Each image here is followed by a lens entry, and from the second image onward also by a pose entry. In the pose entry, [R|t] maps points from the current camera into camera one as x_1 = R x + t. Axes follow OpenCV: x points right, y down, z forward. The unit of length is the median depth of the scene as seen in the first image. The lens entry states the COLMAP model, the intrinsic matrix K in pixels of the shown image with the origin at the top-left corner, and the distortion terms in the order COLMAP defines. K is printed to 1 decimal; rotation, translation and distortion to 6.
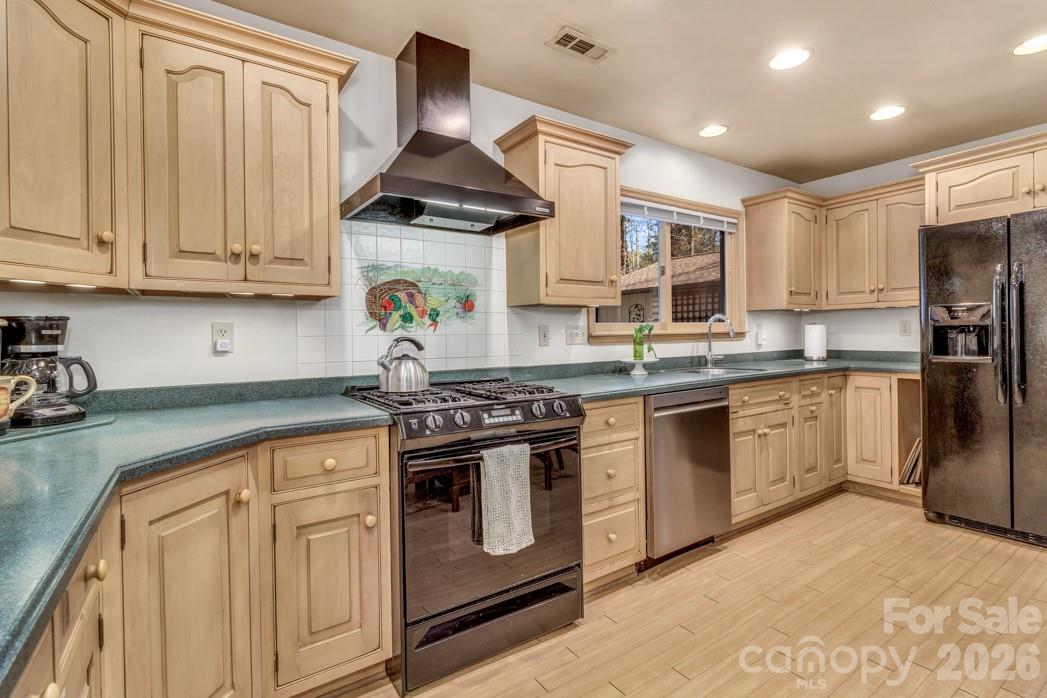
lens RADIAL K [[495.4, 0, 522.3], [0, 495.4, 341.0], [0, 0, 1]] dist [-0.002470, 0.001095]
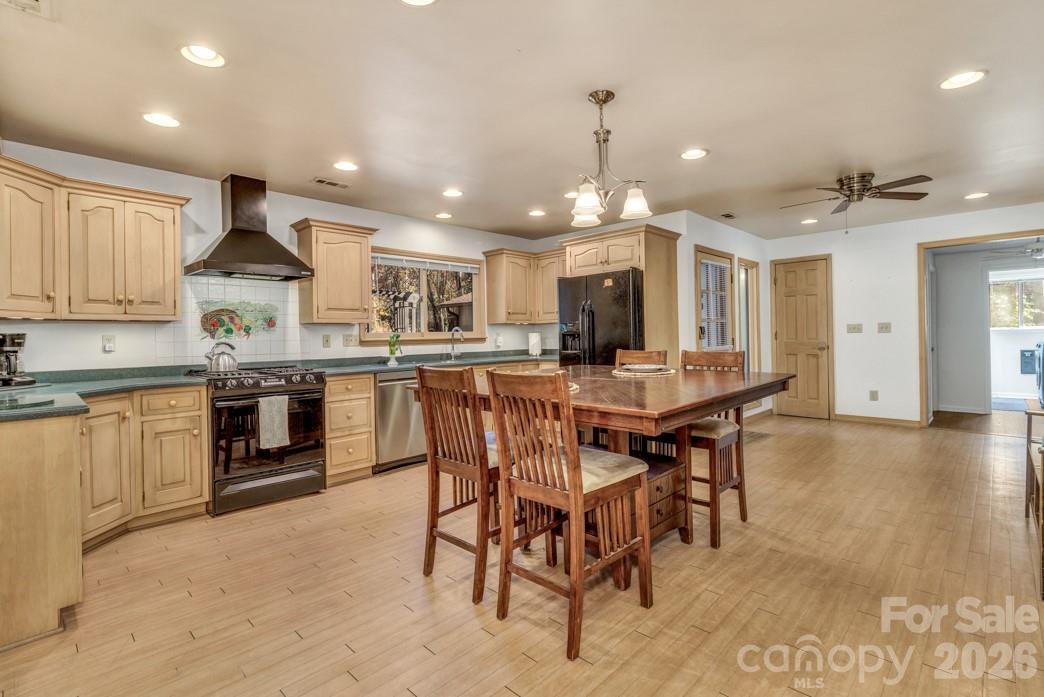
lens RADIAL K [[494.0, 0, 526.5], [0, 494.0, 339.6], [0, 0, 1]] dist [-0.002470, 0.001095]
pose [[0.978098, -0.004479, 0.208098, 0.441632], [0.006940, 0.999914, -0.011099, 0.009635], [-0.208030, 0.012300, 0.978045, -0.933285]]
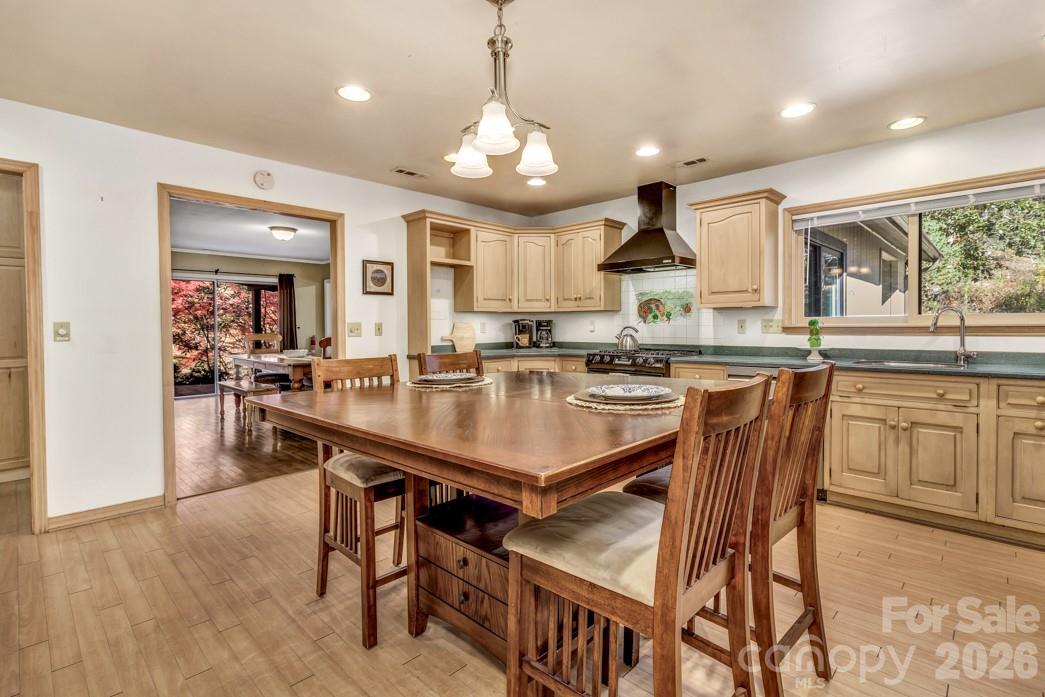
lens RADIAL K [[494.5, 0, 526.3], [0, 494.5, 337.2], [0, 0, 1]] dist [-0.002470, 0.001095]
pose [[0.202111, 0.036534, -0.978681, 1.736560], [-0.009409, 0.999330, 0.035362, -0.031881], [0.979317, 0.002061, 0.202320, 0.070561]]
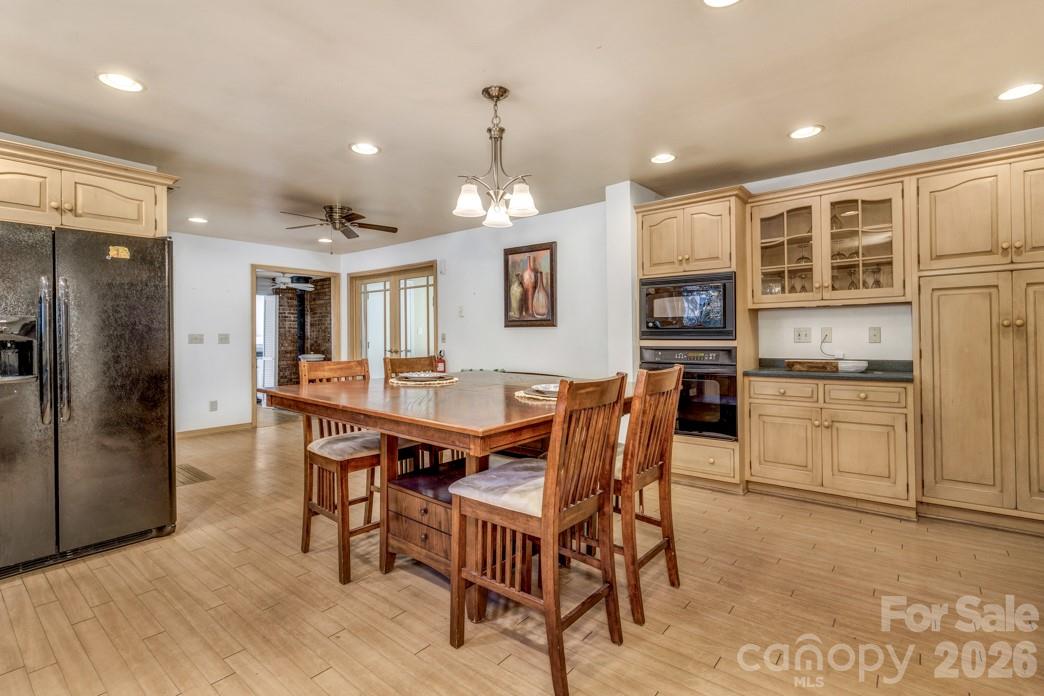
lens RADIAL K [[494.0, 0, 523.5], [0, 494.0, 333.2], [0, 0, 1]] dist [-0.002470, 0.001095]
pose [[-0.284180, 0.025141, 0.958441, -0.197776], [0.025520, 0.999500, -0.018651, -0.005657], [-0.958431, 0.019159, -0.284679, 0.396472]]
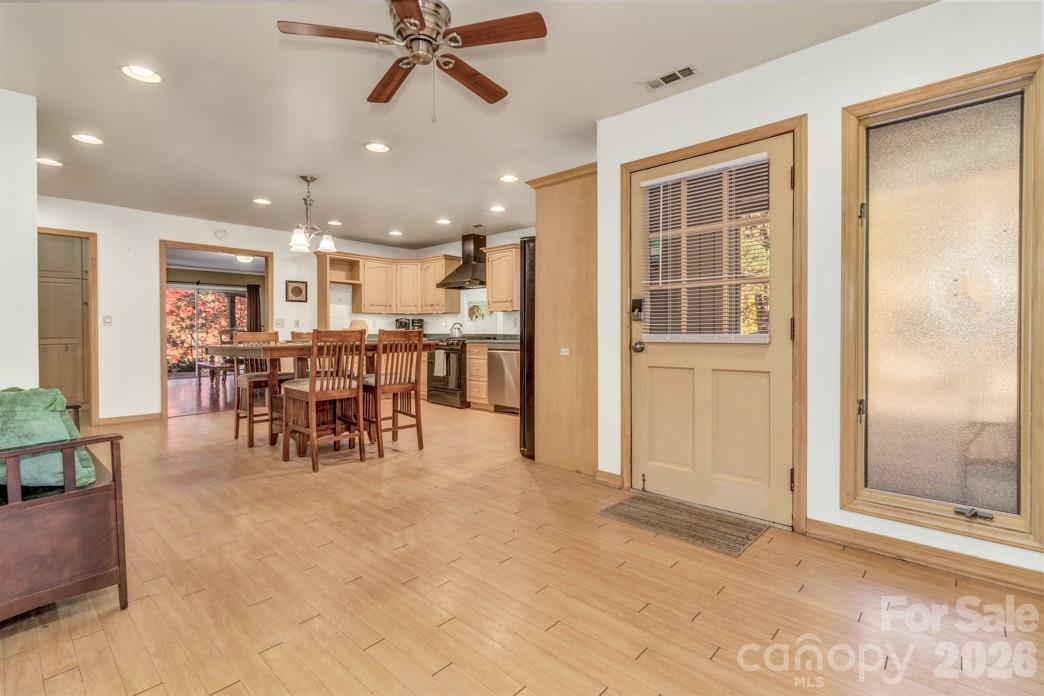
lens RADIAL K [[494.0, 0, 531.9], [0, 494.0, 340.0], [0, 0, 1]] dist [-0.002470, 0.001095]
pose [[0.226727, 0.030891, -0.973468, 3.125450], [-0.015126, 0.999488, 0.028194, 0.007339], [0.973841, 0.008332, 0.227078, 0.650655]]
